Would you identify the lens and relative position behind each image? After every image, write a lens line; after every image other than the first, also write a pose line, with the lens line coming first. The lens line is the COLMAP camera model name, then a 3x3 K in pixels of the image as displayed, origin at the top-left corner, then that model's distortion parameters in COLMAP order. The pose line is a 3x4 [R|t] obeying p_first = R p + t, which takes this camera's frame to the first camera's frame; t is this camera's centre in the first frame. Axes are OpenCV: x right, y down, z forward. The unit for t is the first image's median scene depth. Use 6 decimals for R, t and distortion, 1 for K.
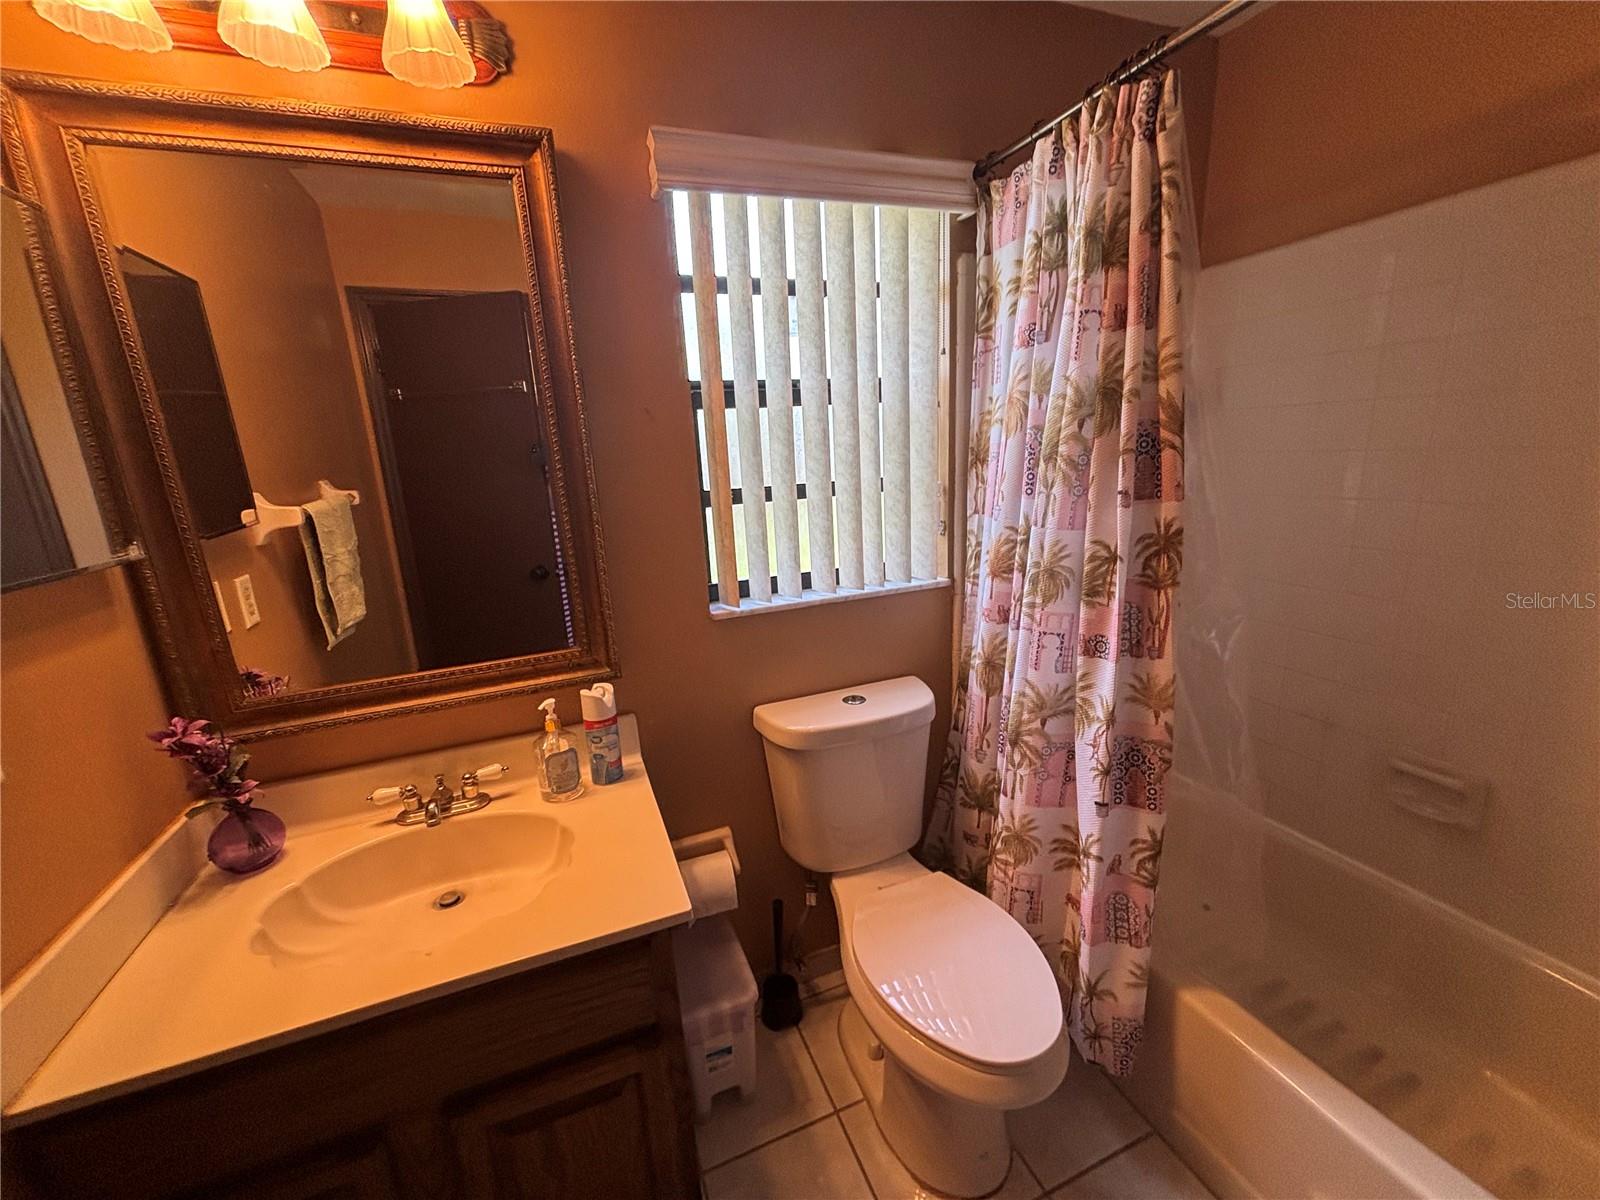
lens RADIAL K [[640.4, 0, 802.3], [0, 640.4, 603.4], [0, 0, 1]] dist [-0.000551, -0.000501]
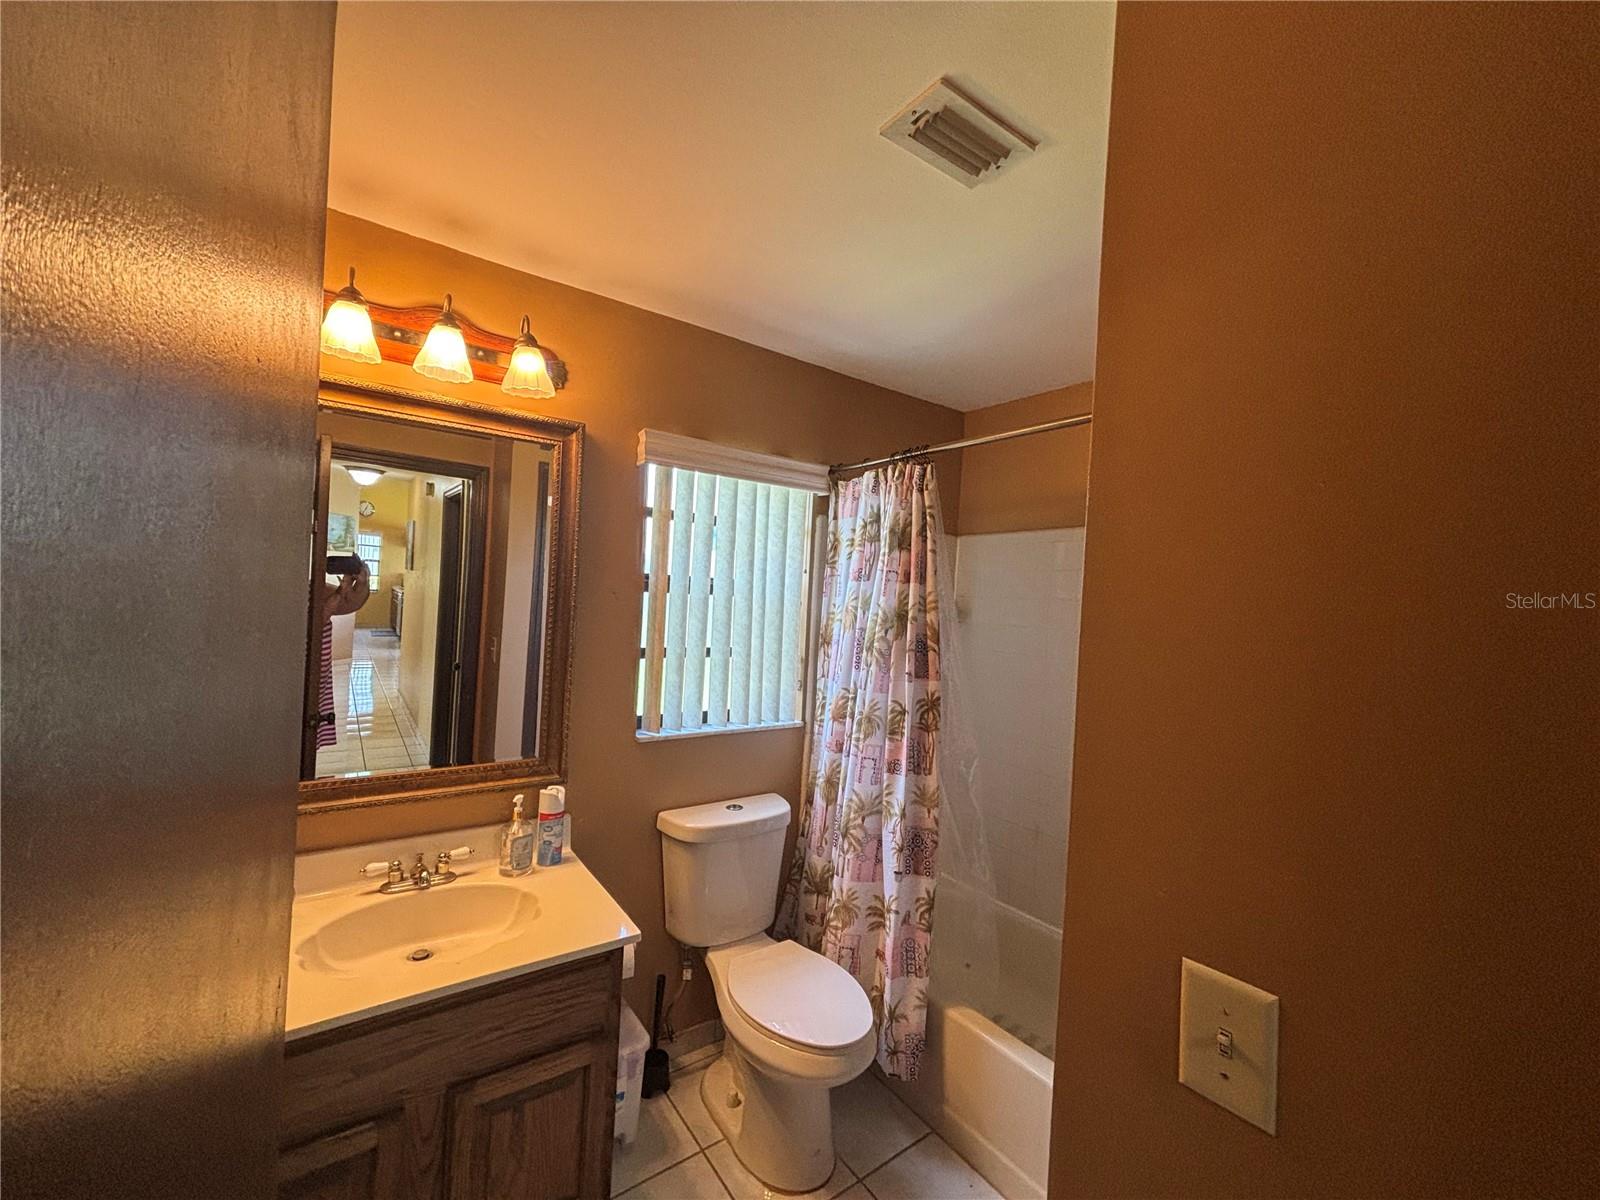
lens RADIAL K [[640.4, 0, 802.3], [0, 640.4, 603.4], [0, 0, 1]] dist [-0.000551, -0.000501]
pose [[0.963213, 0.098447, 0.250056, -0.193893], [-0.037755, 0.970828, -0.236784, 0.053968], [-0.266072, 0.218633, 0.938832, -0.502419]]
